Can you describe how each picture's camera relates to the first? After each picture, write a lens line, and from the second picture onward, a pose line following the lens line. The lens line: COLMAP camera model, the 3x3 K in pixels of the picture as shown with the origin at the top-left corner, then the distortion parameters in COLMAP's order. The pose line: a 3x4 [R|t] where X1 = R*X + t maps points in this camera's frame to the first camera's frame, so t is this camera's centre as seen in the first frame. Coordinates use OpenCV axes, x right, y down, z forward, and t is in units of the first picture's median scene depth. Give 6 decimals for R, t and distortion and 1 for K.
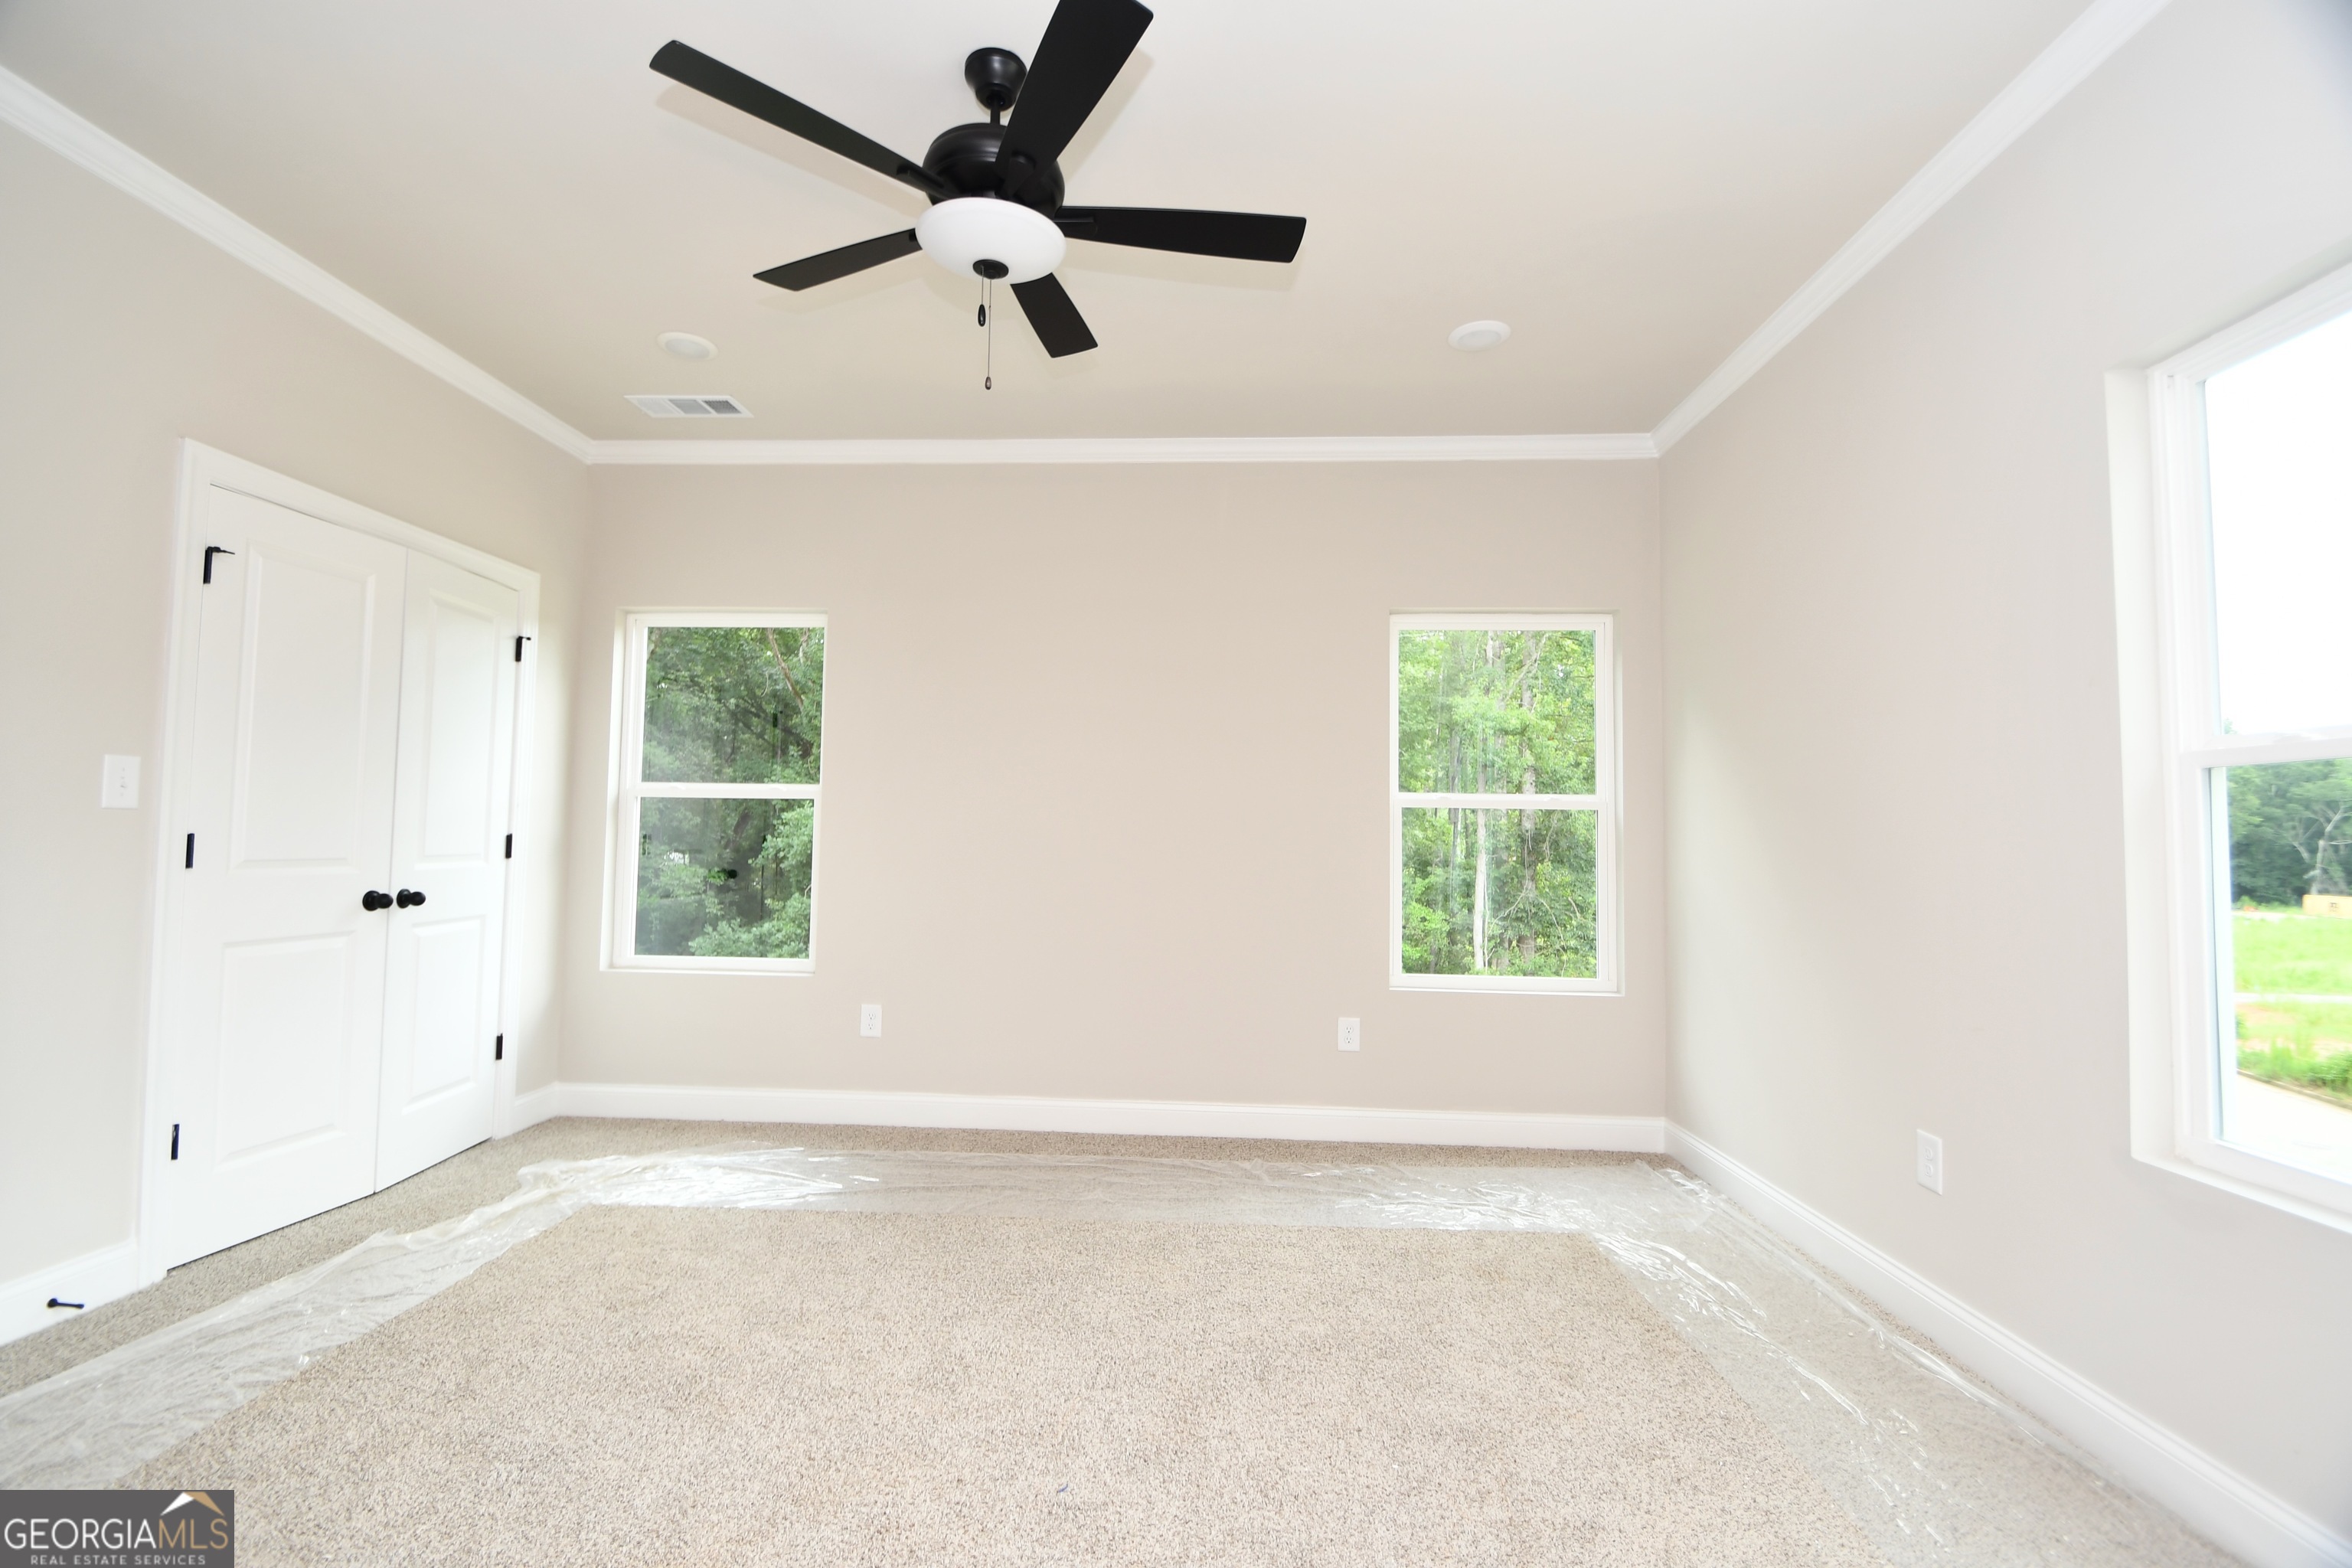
lens RADIAL K [[1032.3, 0, 1169.1], [0, 1032.3, 787.2], [0, 0, 1]] dist [-0.000426, -0.004723]
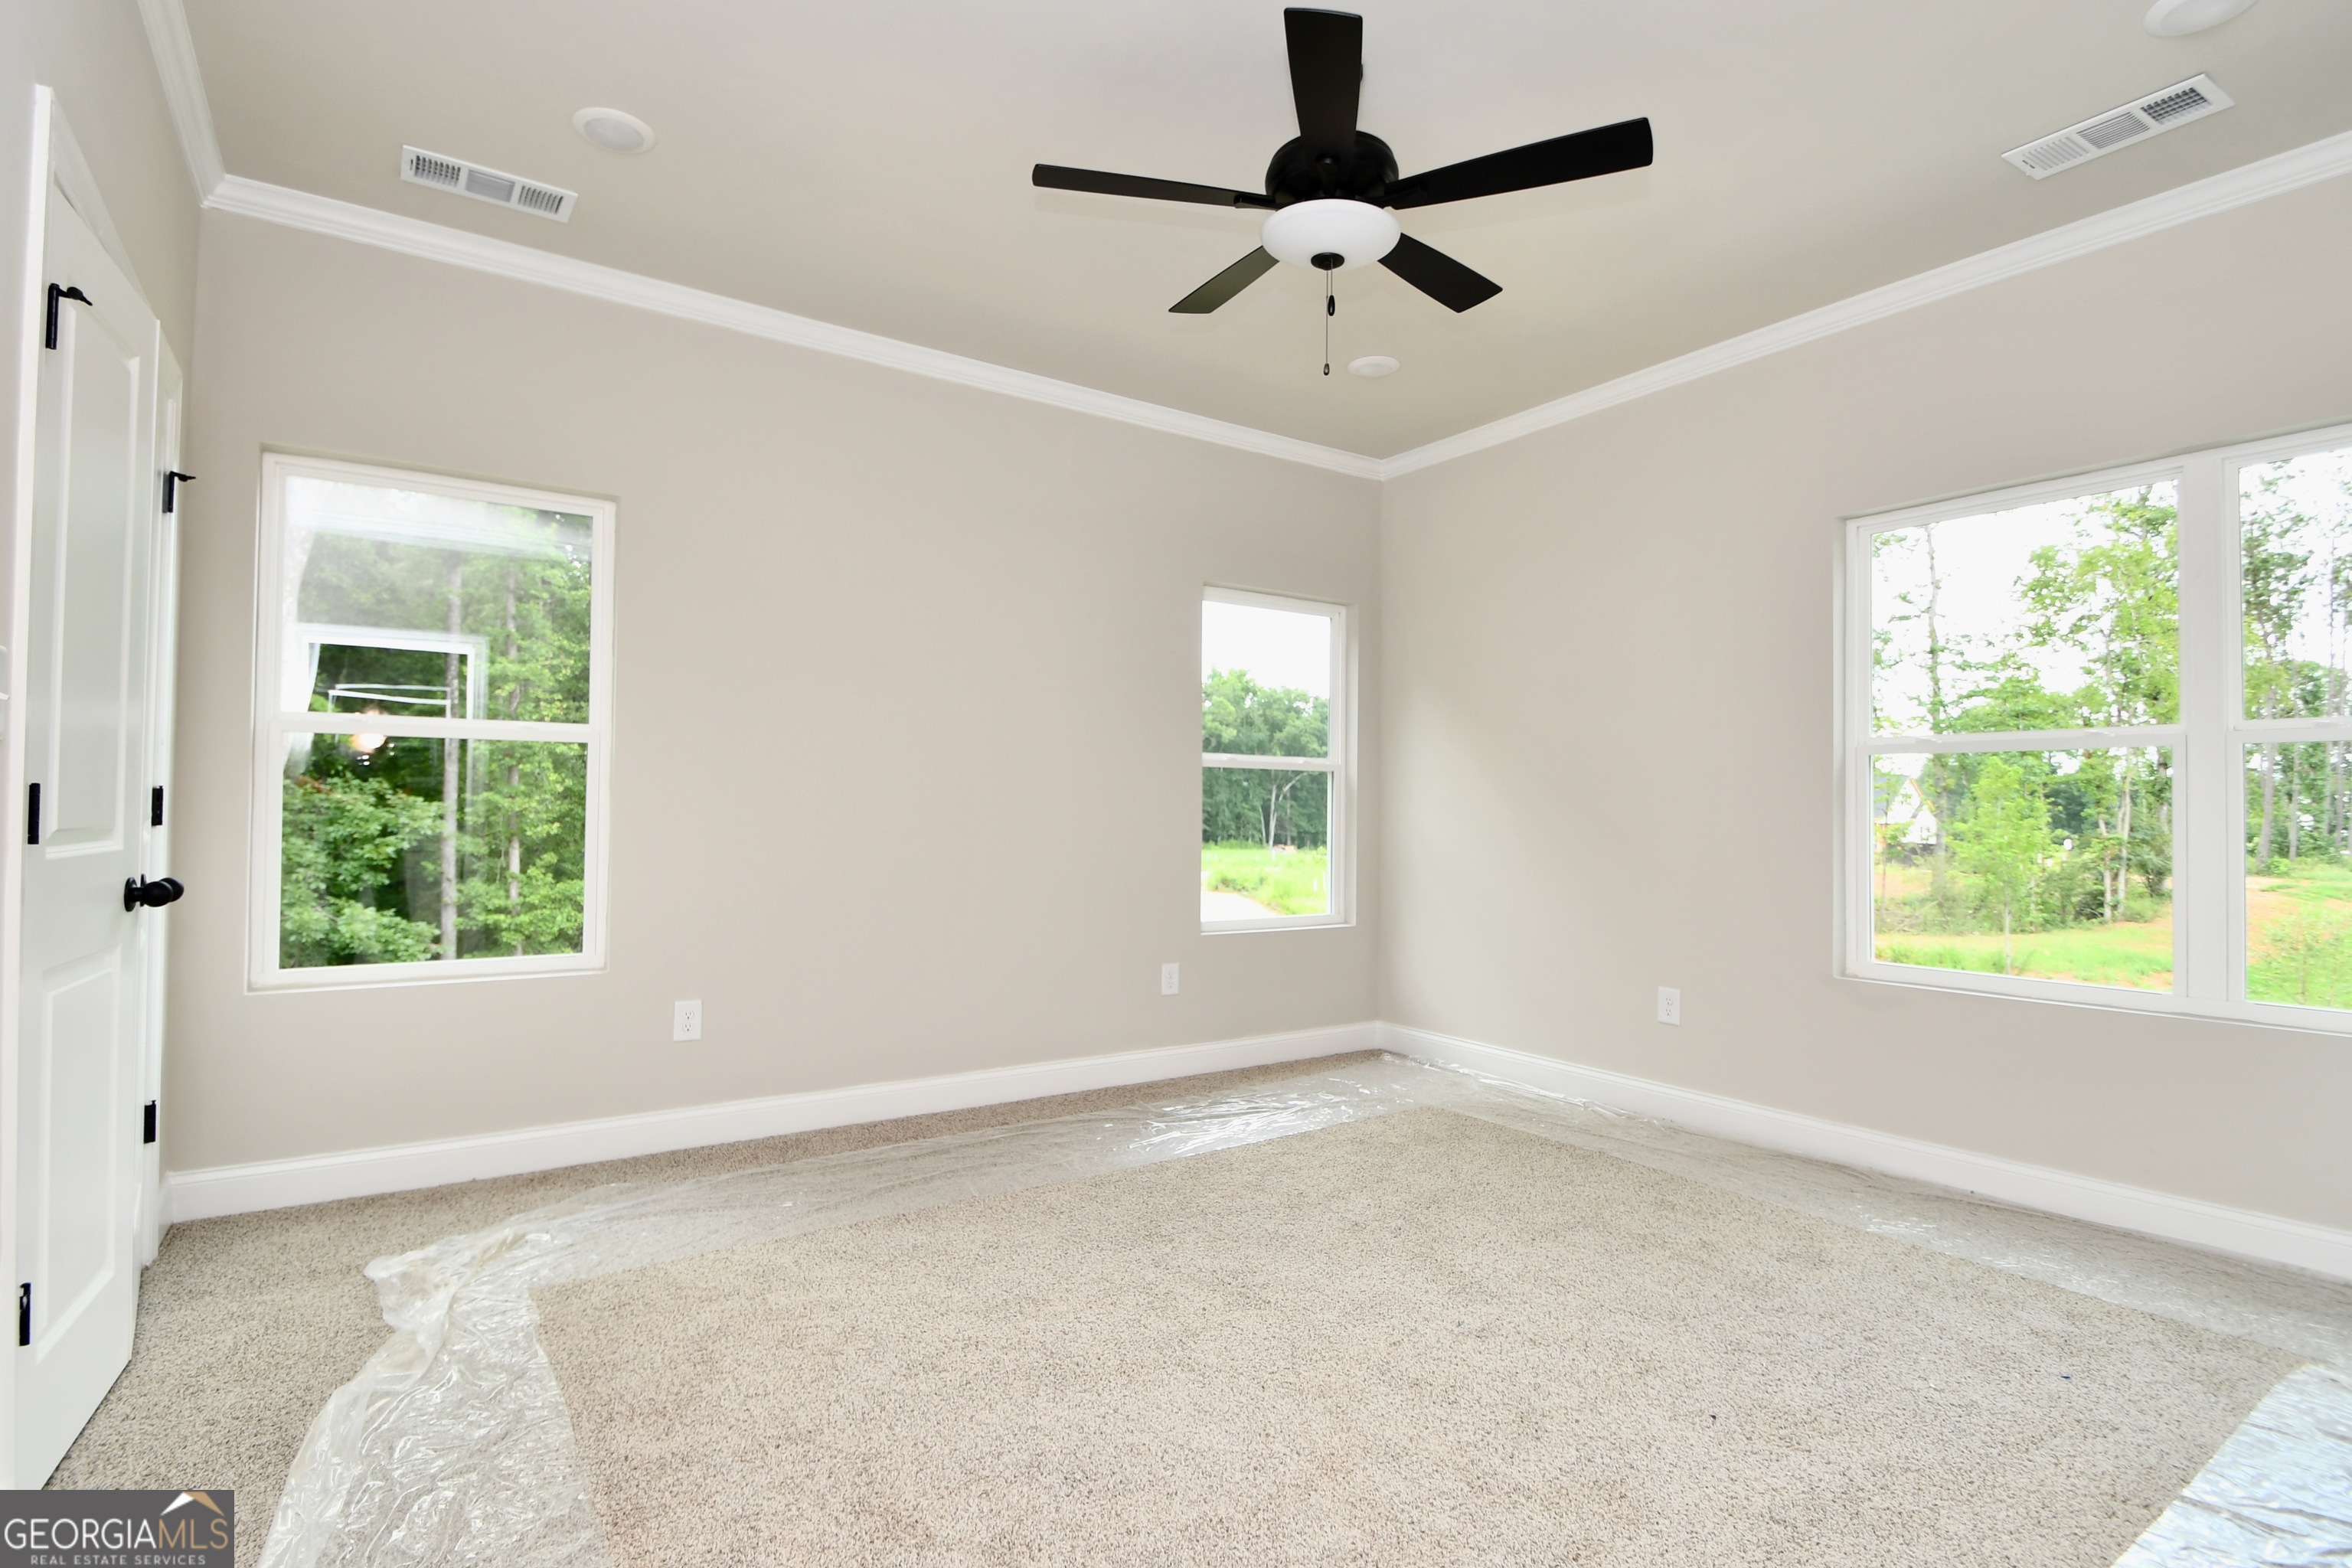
lens RADIAL K [[1148.0, 0, 1158.6], [0, 1148.0, 796.8], [0, 0, 1]] dist [-0.003982, -0.000815]
pose [[0.797680, -0.000566, 0.603081, -0.594213], [-0.028156, 0.998874, 0.038179, 0.006985], [-0.602424, -0.047434, 0.796766, 0.078269]]
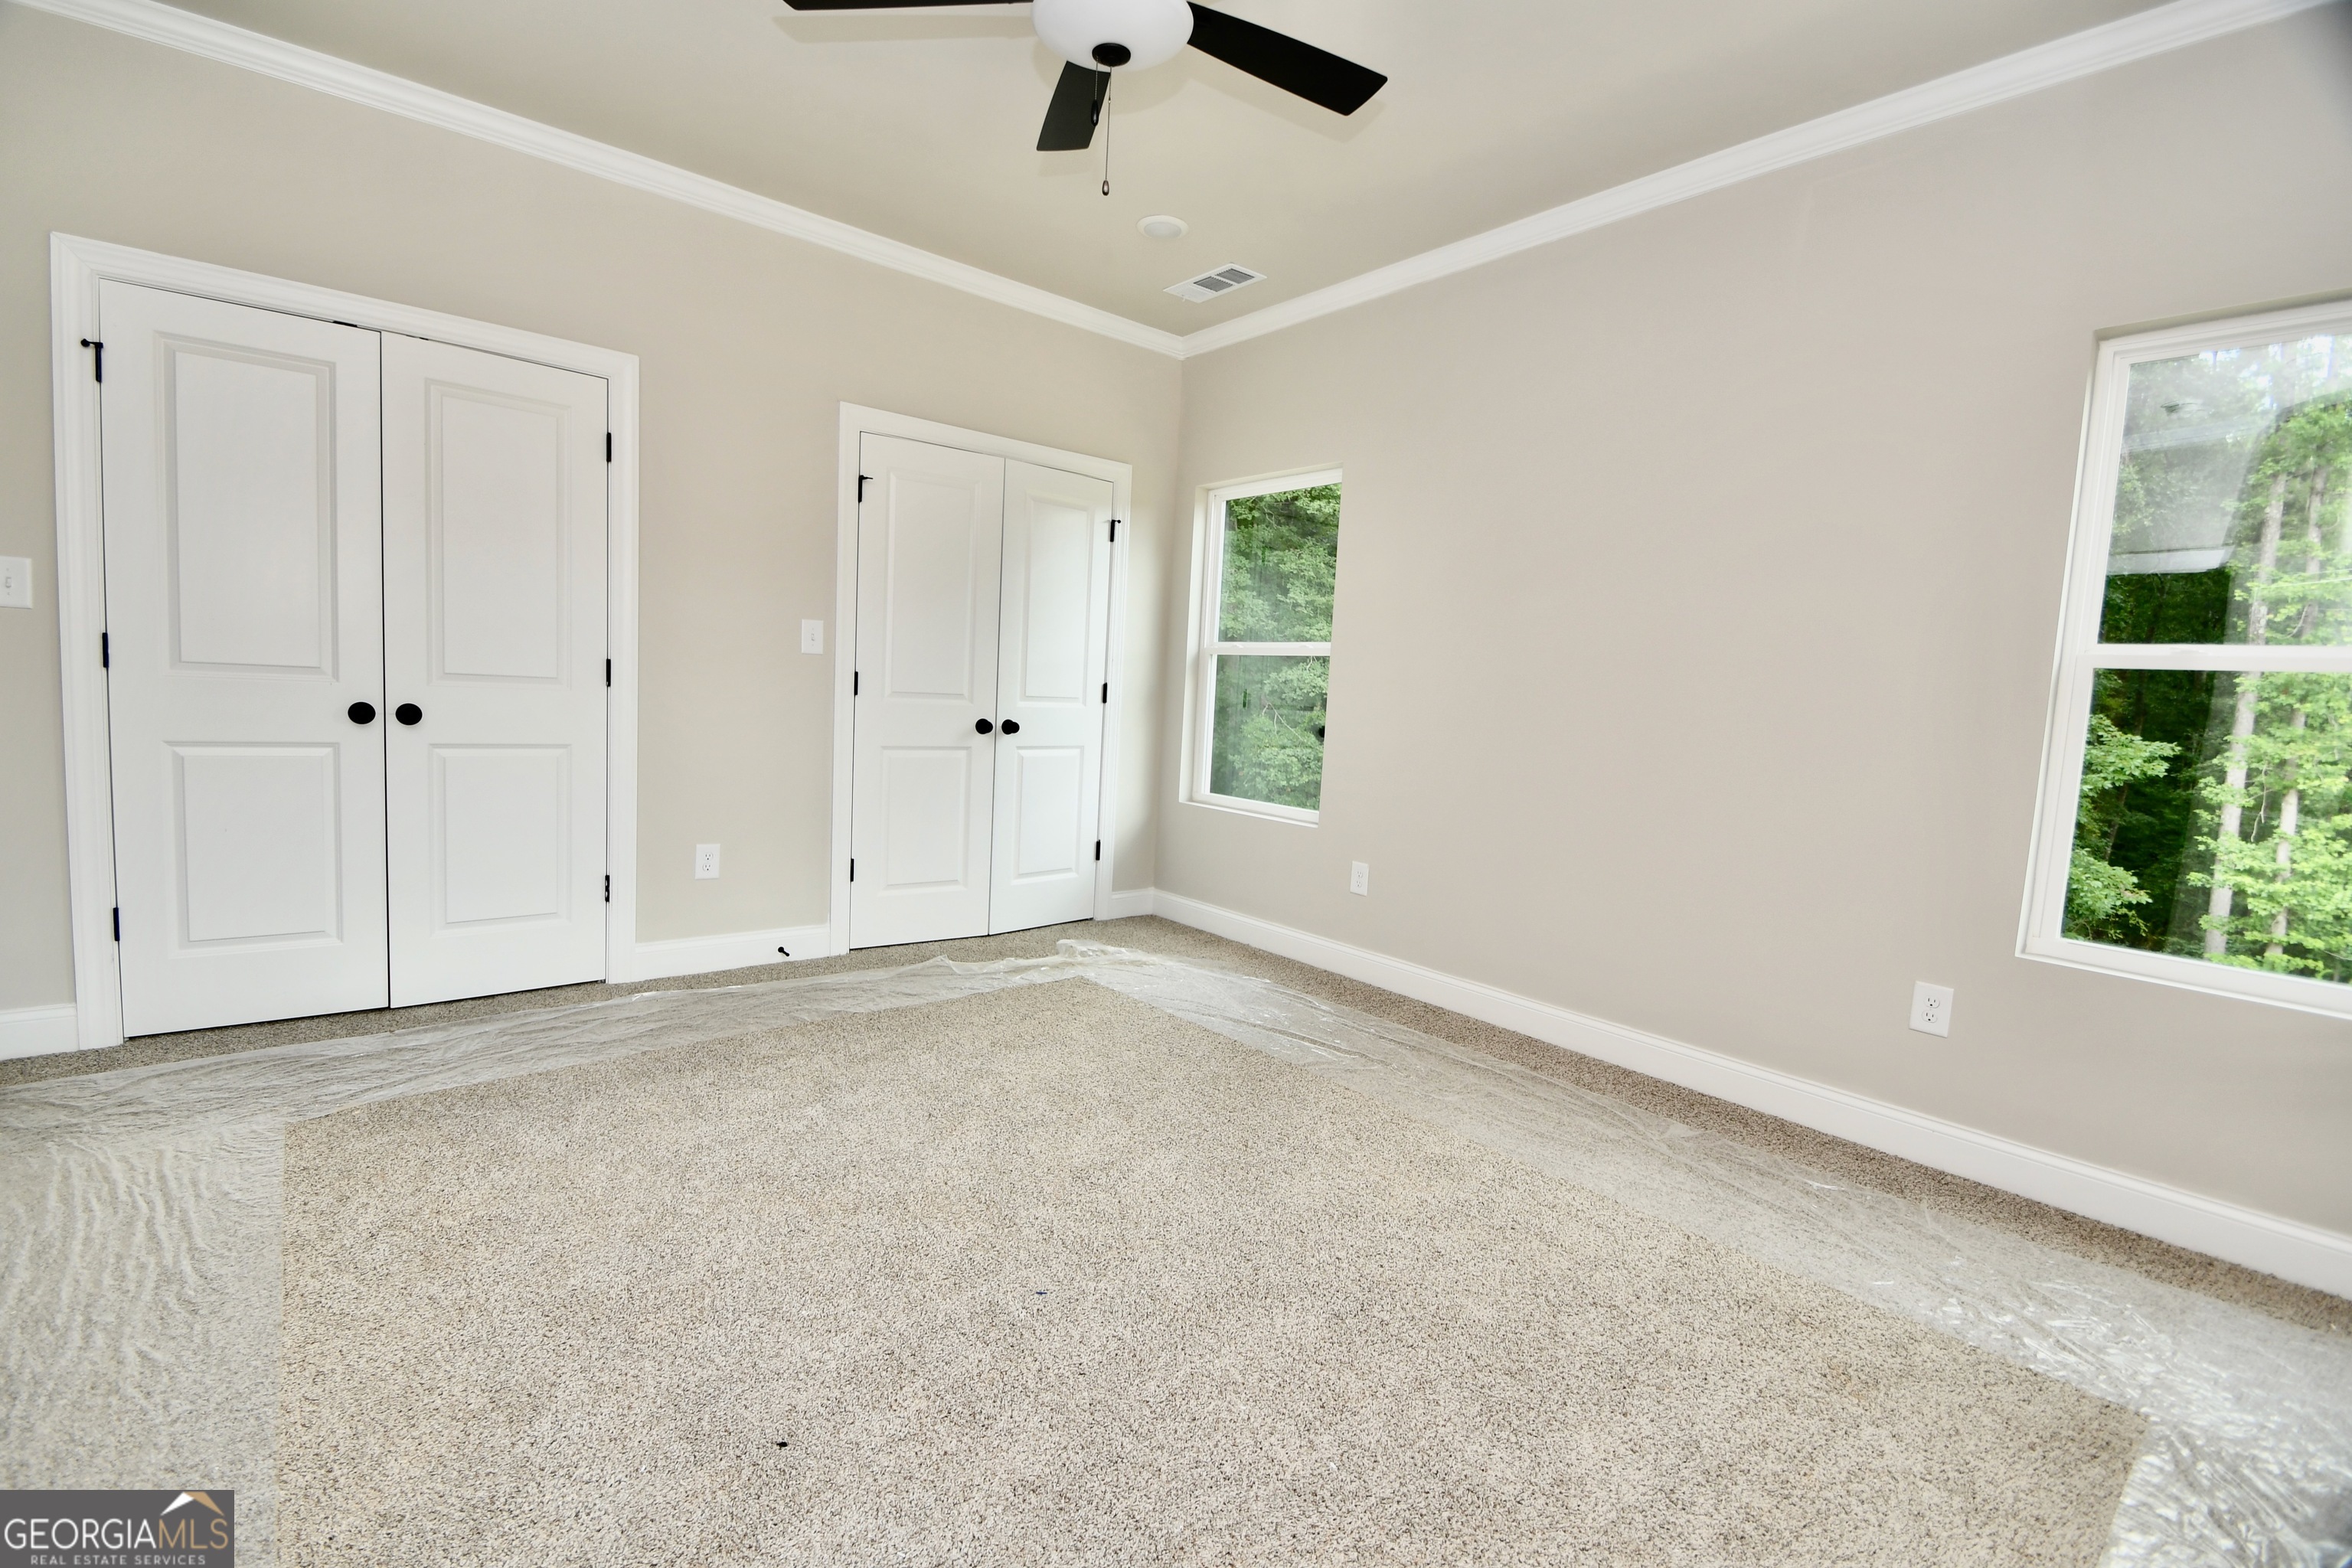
lens RADIAL K [[1032.3, 0, 1160.9], [0, 1032.3, 788.6], [0, 0, 1]] dist [-0.000426, -0.004723]
pose [[0.675255, 0.093072, -0.731689, 0.341843], [-0.005895, 0.992656, 0.120828, 0.021325], [0.737561, -0.077276, 0.670845, 0.210544]]
